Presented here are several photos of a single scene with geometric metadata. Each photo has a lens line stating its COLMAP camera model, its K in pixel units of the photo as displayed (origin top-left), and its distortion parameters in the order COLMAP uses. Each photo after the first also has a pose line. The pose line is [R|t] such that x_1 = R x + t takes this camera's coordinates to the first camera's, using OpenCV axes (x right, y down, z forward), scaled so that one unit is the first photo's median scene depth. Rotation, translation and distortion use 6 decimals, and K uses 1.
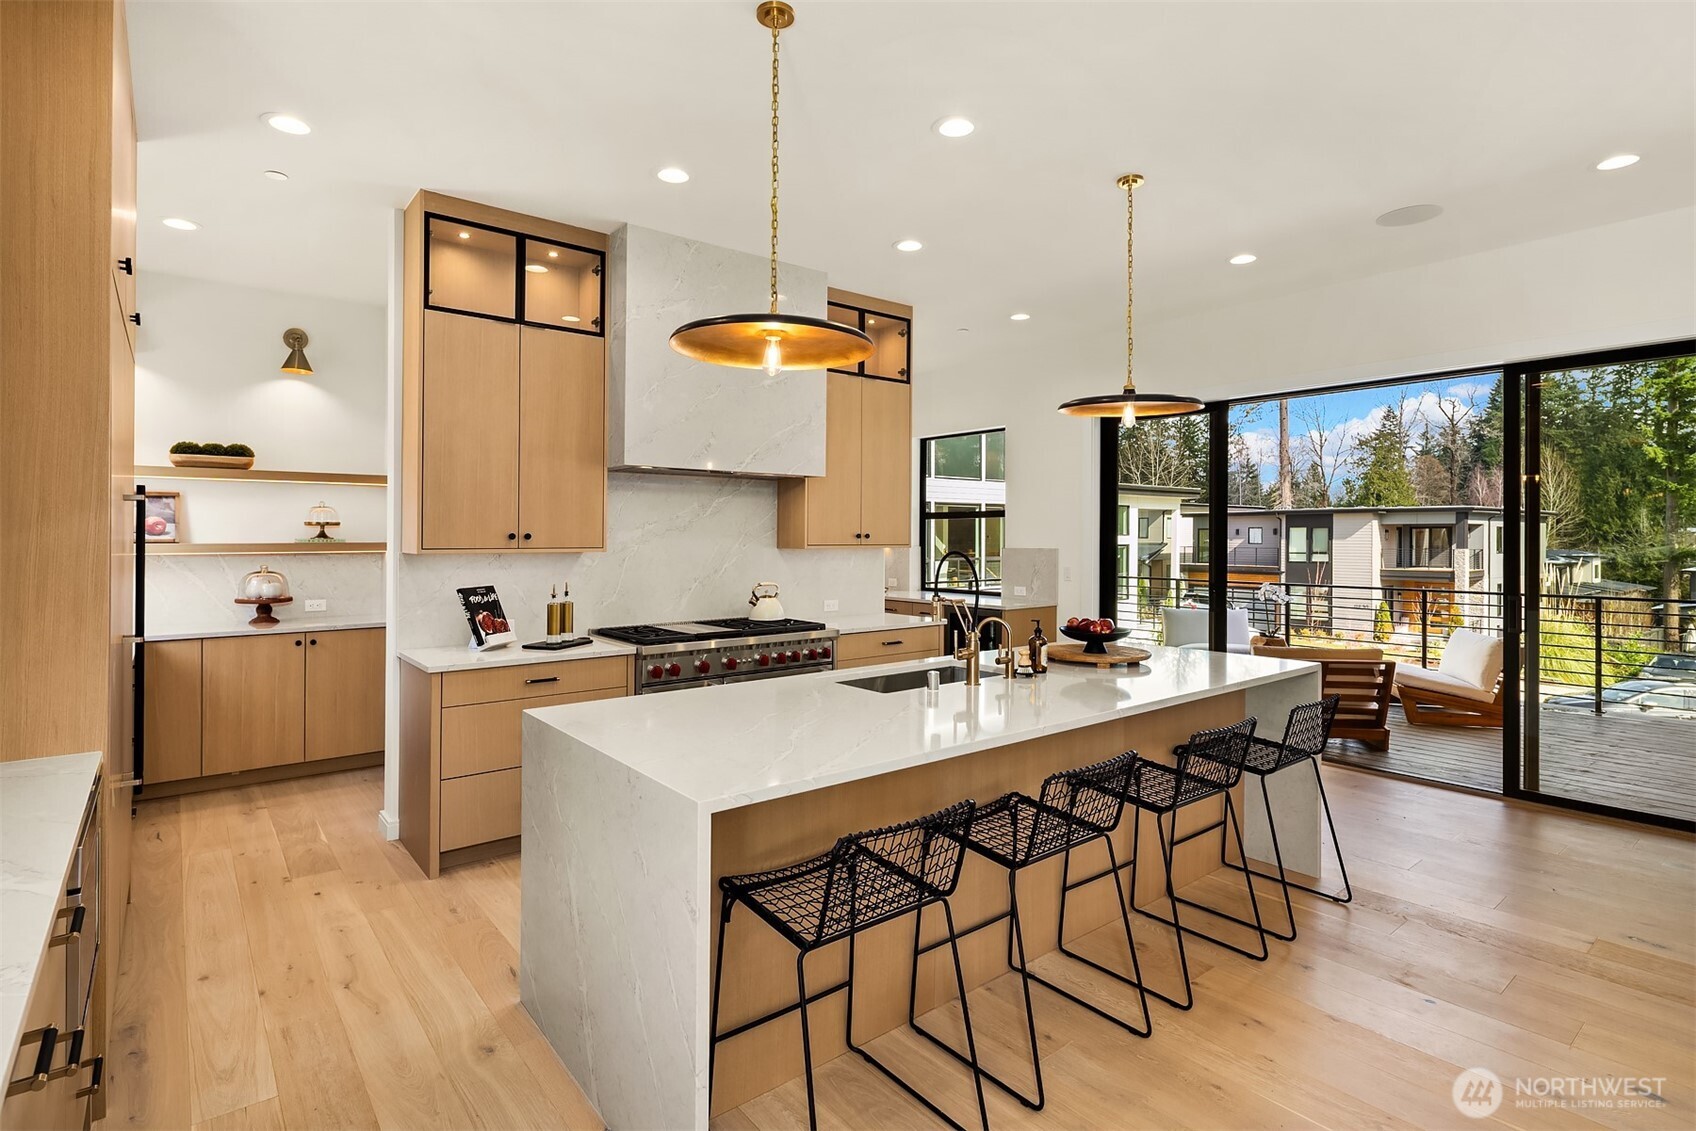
lens RADIAL K [[855.5, 0, 850.2], [0, 855.5, 529.8], [0, 0, 1]] dist [-0.040987, -0.000098]
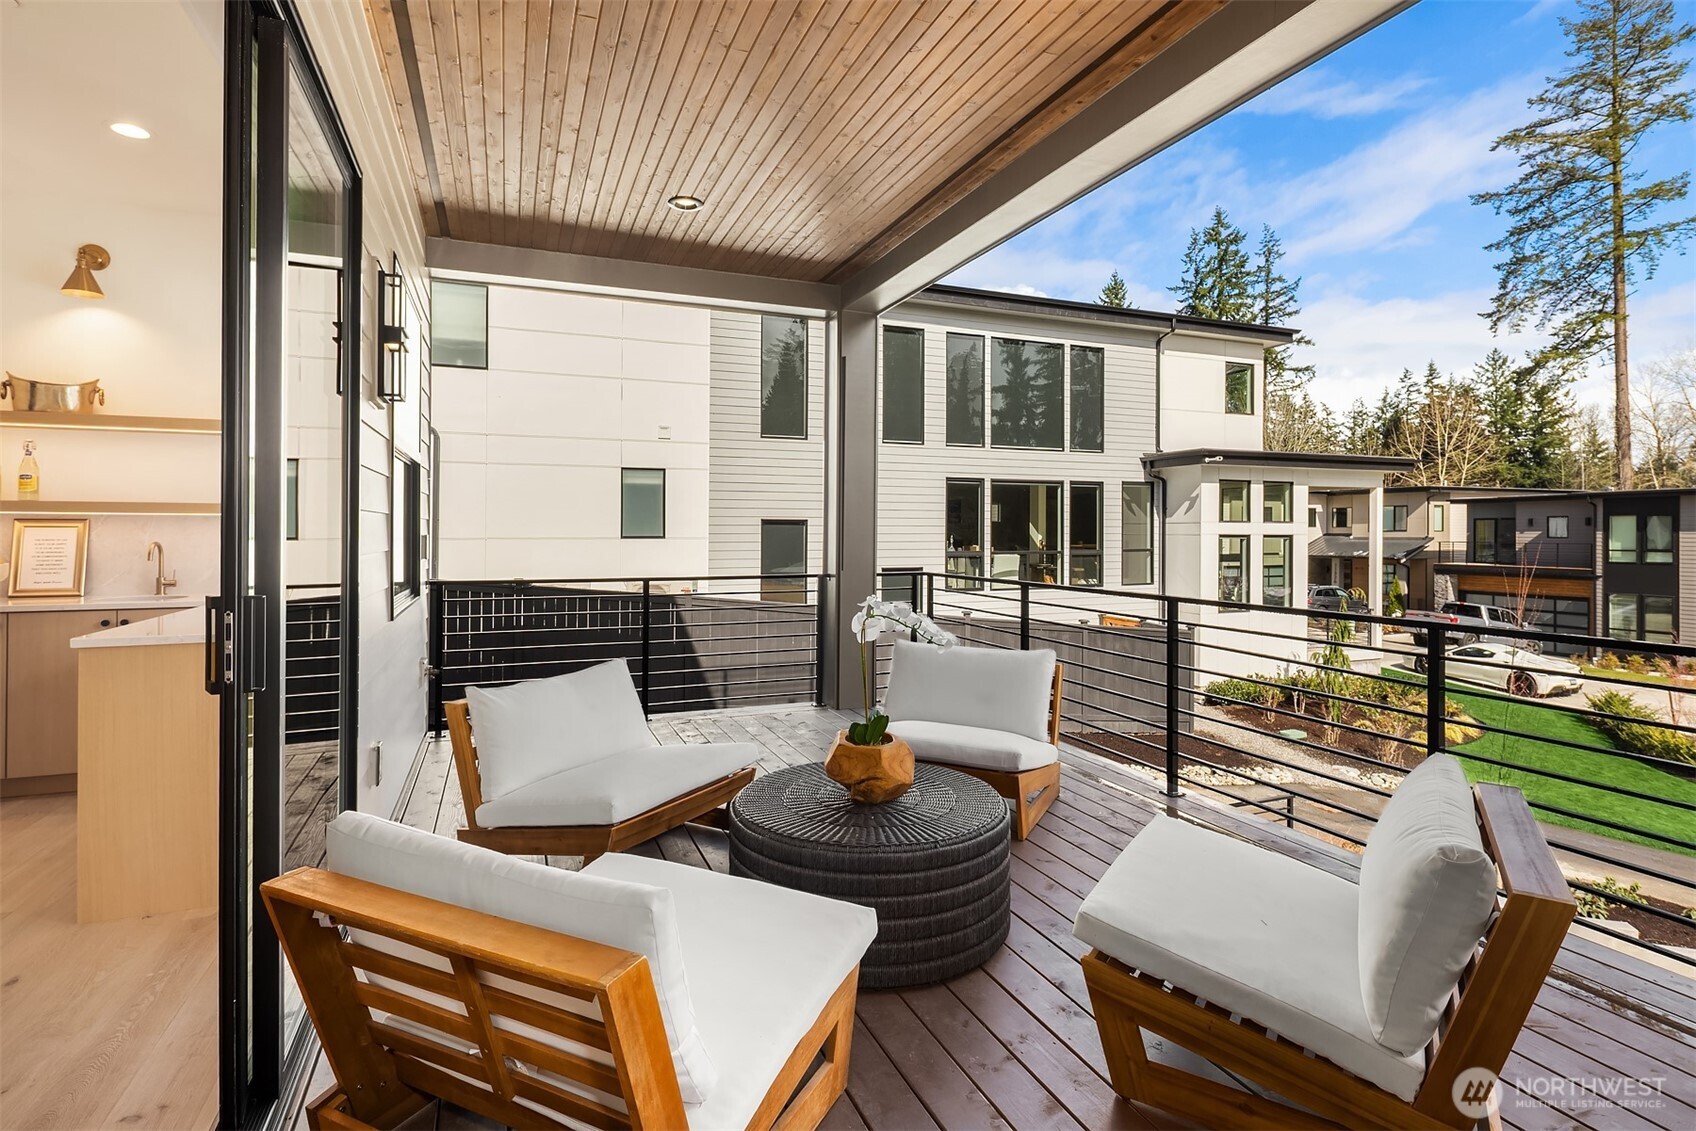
lens RADIAL K [[857.4, 0, 851.2], [0, 857.4, 527.5], [0, 0, 1]] dist [-0.003176, -0.000723]
pose [[0.959072, 0.001180, -0.283158, 0.157575], [-0.000200, 0.999994, 0.003488, 0.007990], [0.283161, -0.003288, 0.959067, 0.163092]]
